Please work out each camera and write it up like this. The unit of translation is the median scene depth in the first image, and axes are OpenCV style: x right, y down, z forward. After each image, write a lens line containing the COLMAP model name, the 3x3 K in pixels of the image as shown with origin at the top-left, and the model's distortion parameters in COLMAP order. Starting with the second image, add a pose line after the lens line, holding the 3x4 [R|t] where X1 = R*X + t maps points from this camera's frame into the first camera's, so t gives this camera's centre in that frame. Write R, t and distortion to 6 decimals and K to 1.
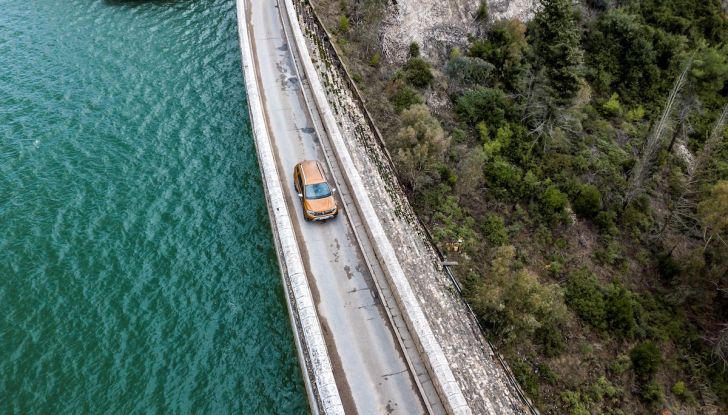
lens RADIAL K [[545.6, 0, 372.7], [0, 545.6, 207.5], [0, 0, 1]] dist [0.001328, 0.001279]
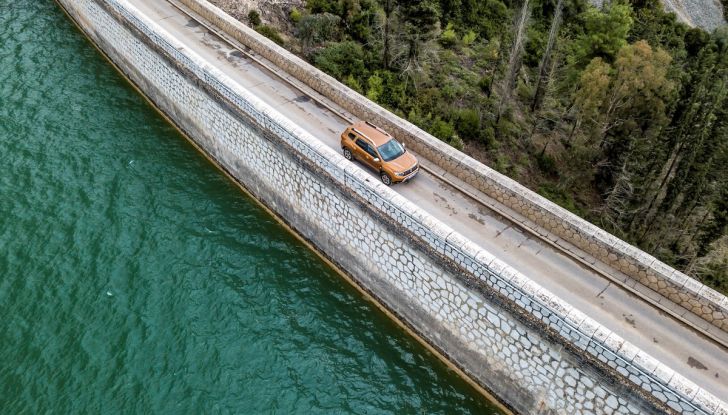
lens RADIAL K [[545.6, 0, 372.7], [0, 545.6, 207.5], [0, 0, 1]] dist [0.001328, 0.001279]
pose [[0.882353, -0.309303, 0.354662, -0.203948], [0.294450, 0.950770, 0.096621, -0.015789], [-0.367087, 0.019176, 0.929989, 0.082689]]
